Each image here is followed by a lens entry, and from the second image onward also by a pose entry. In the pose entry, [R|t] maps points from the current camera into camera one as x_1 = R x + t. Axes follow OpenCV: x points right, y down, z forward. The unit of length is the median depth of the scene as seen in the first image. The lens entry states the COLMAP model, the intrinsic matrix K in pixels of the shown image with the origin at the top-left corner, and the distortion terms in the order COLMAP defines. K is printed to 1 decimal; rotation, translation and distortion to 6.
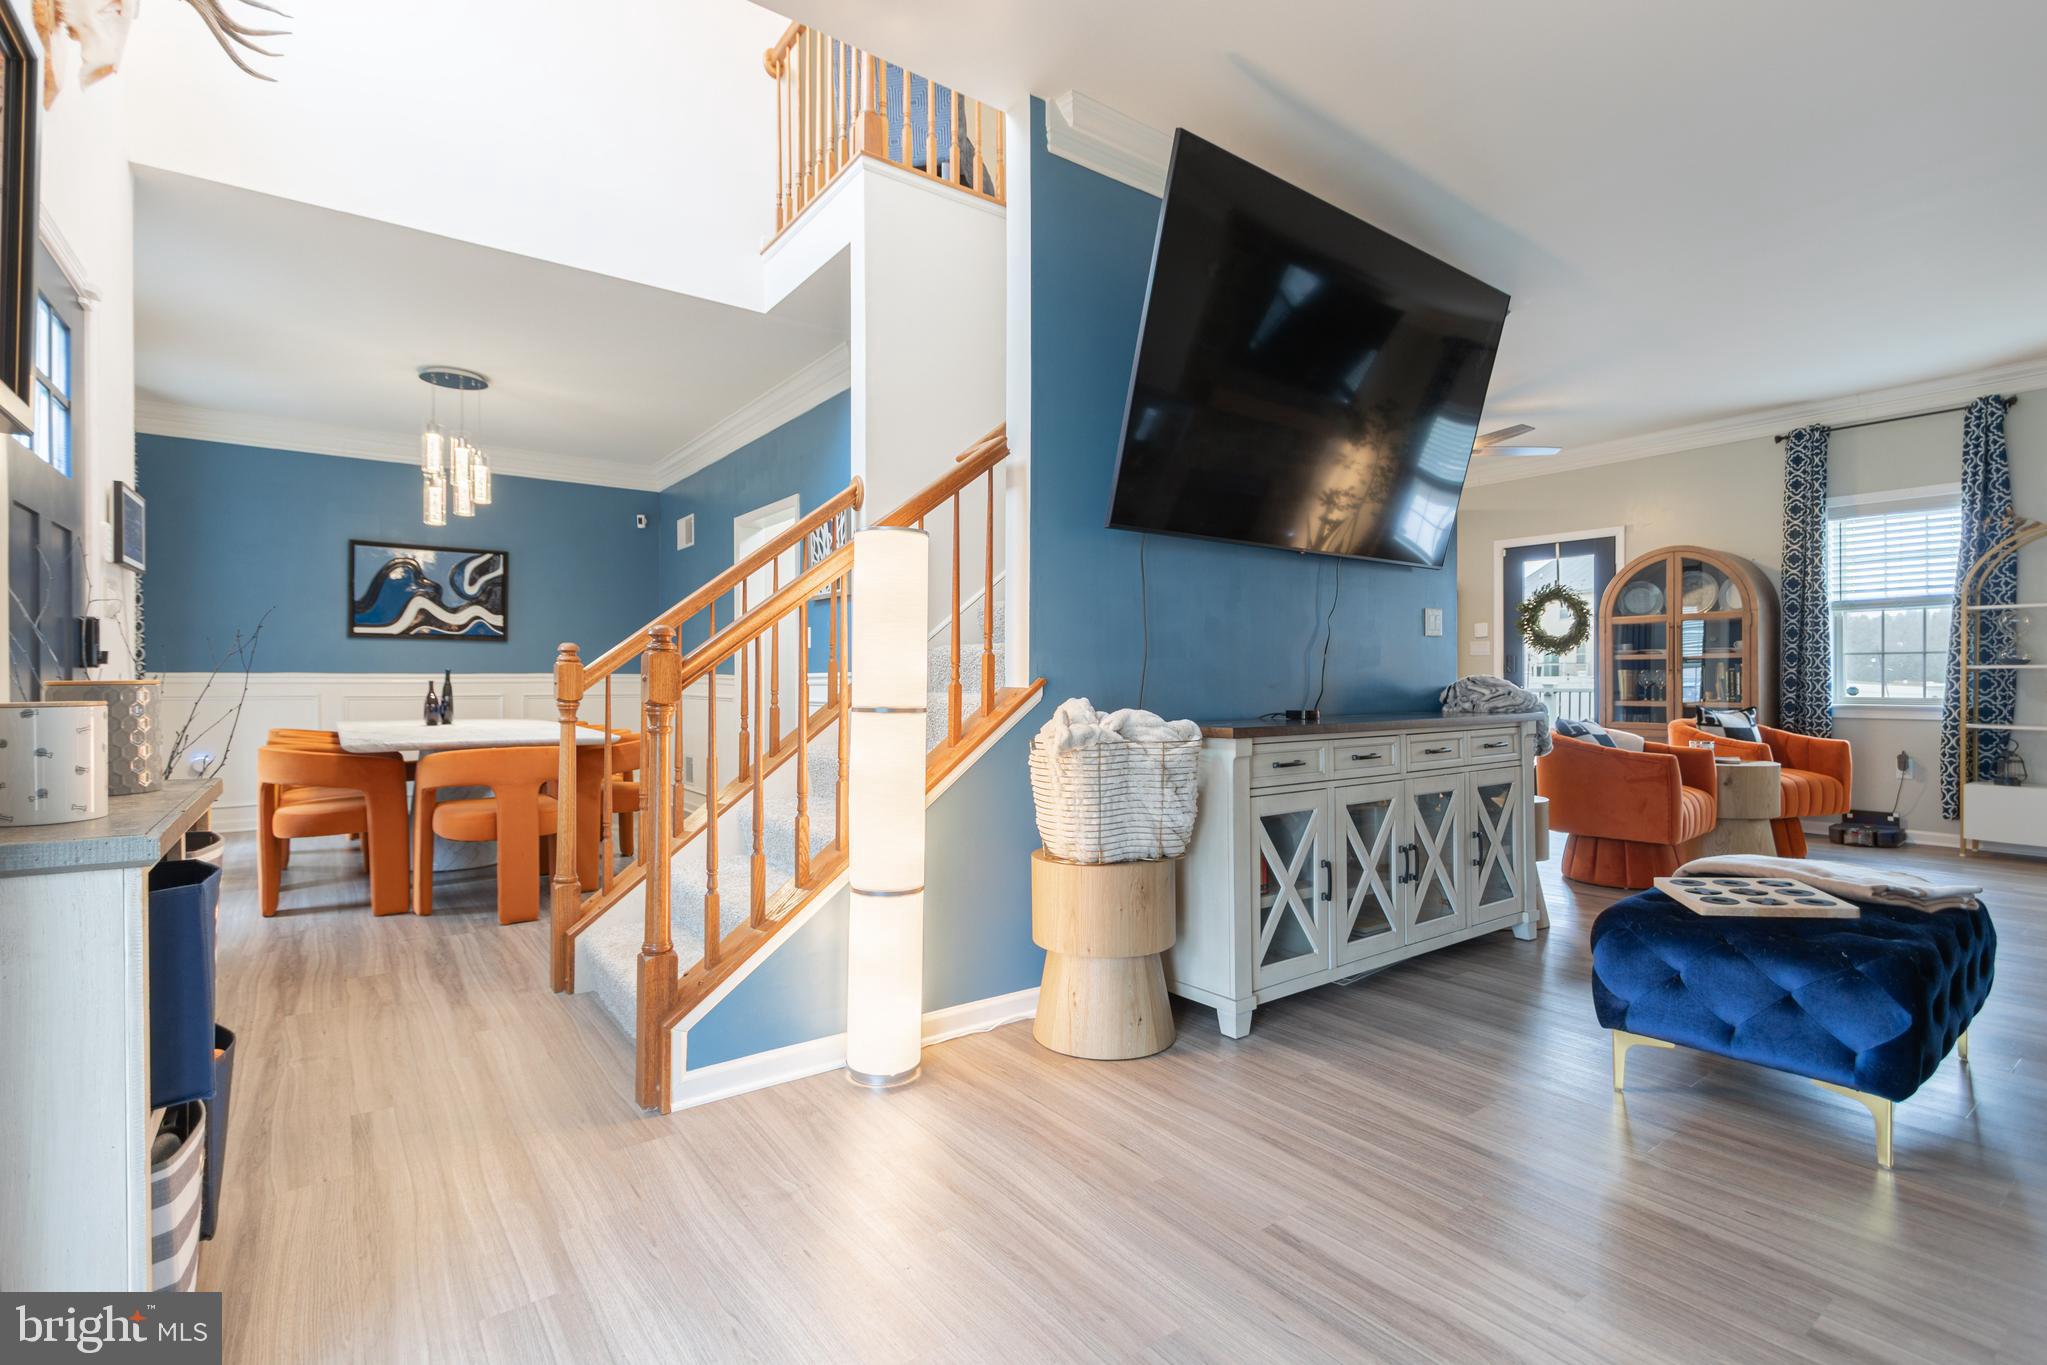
lens RADIAL K [[938.2, 0, 1037.1], [0, 938.2, 685.5], [0, 0, 1]] dist [0.012053, -0.002047]
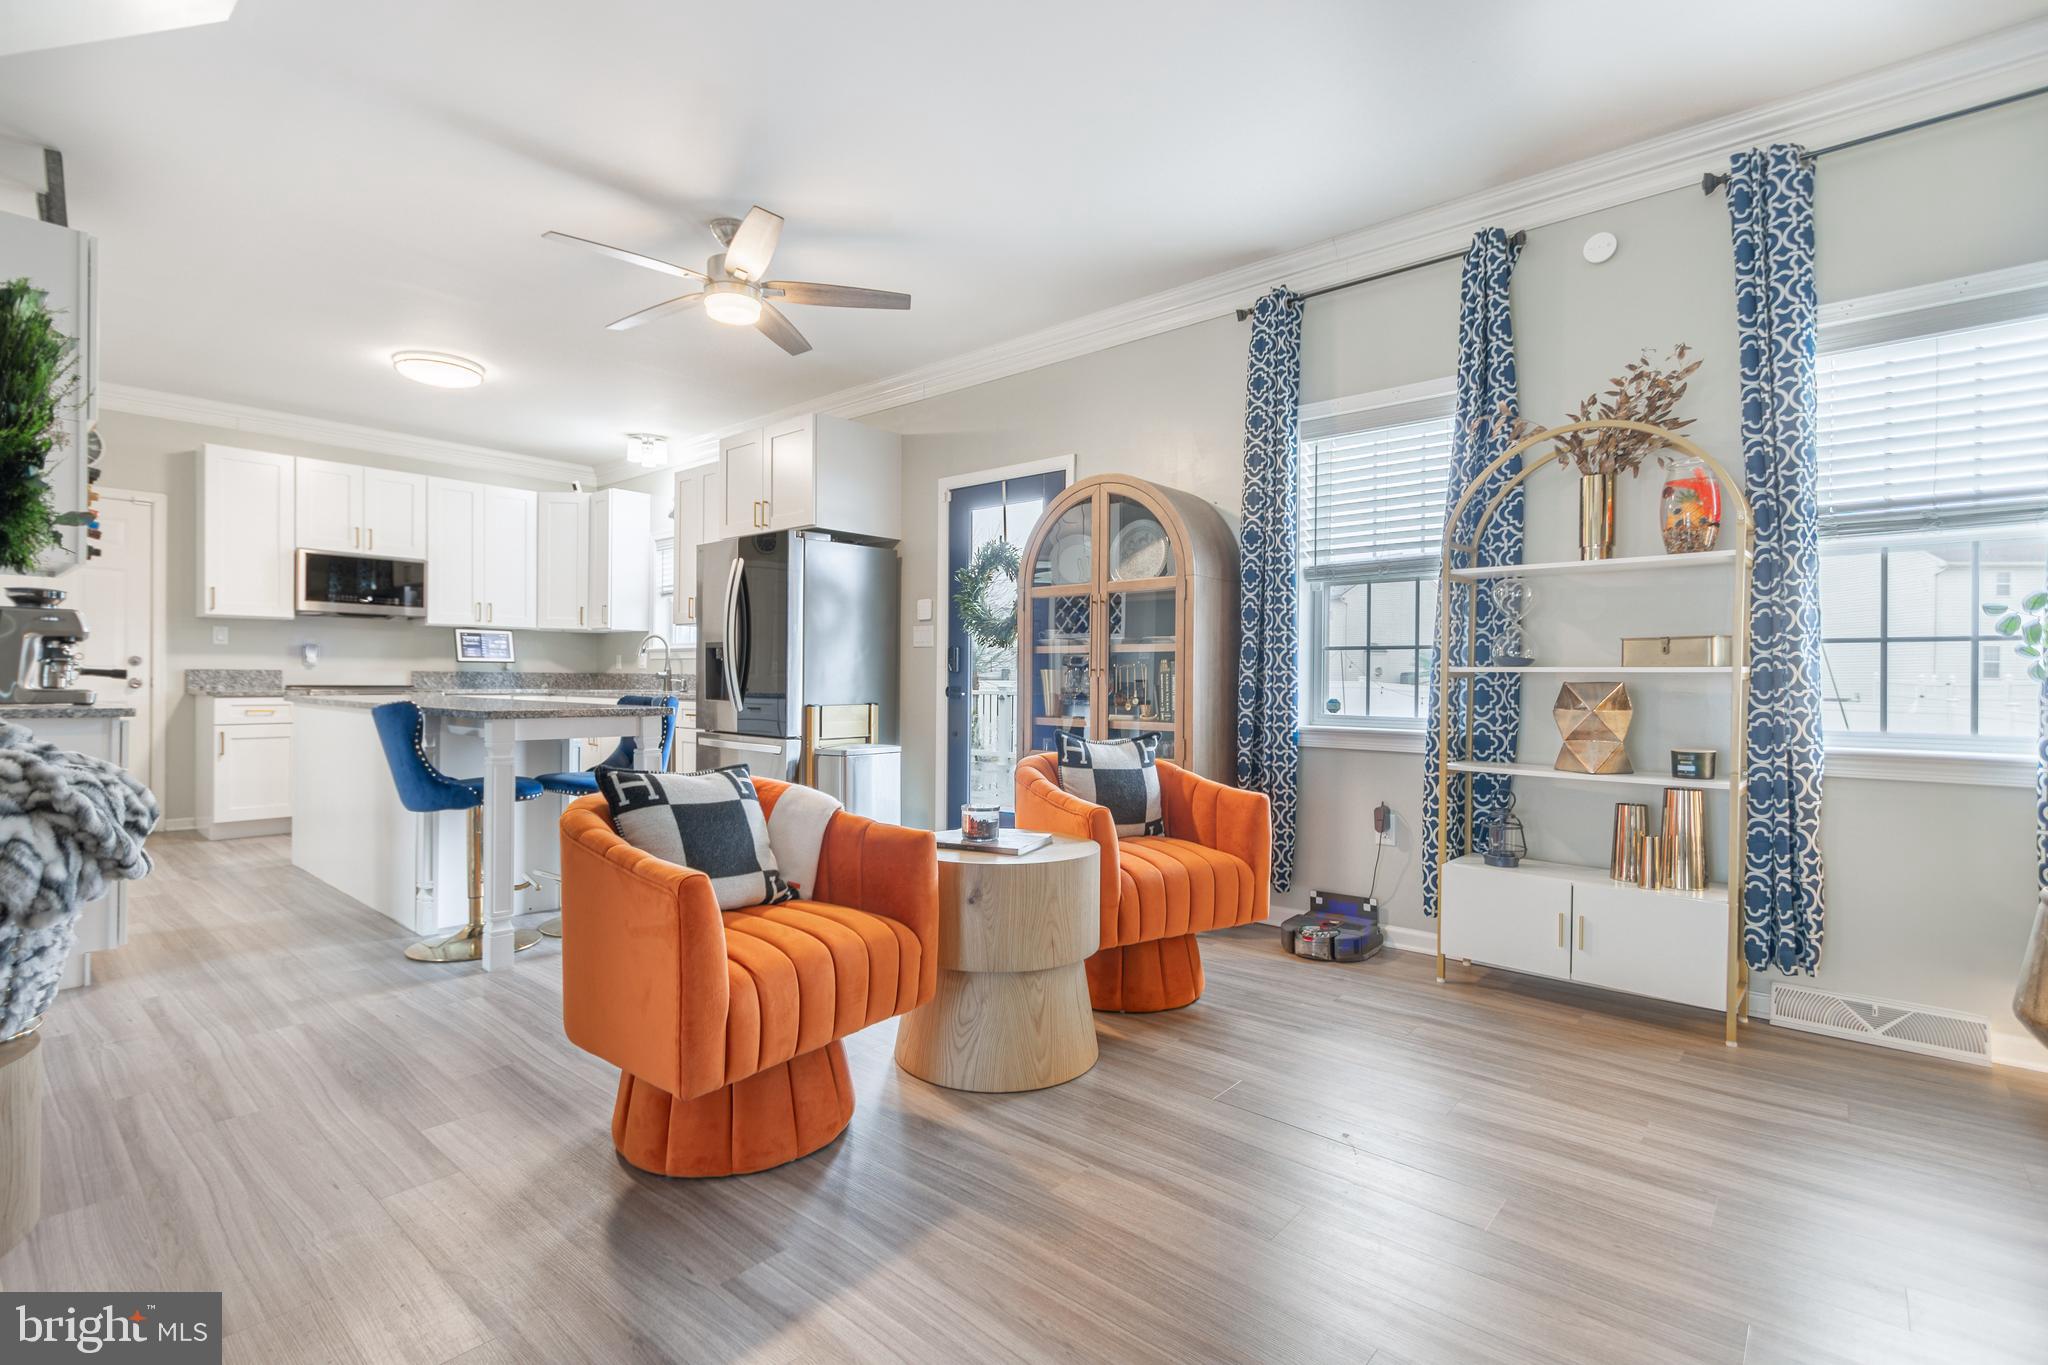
lens RADIAL K [[938.6, 0, 1012.1], [0, 938.6, 684.7], [0, 0, 1]] dist [0.012053, -0.002047]
pose [[0.977063, 0.010164, 0.212706, 0.551797], [-0.010285, 0.999947, -0.000541, -0.006143], [-0.212700, -0.001659, 0.977116, 0.448880]]
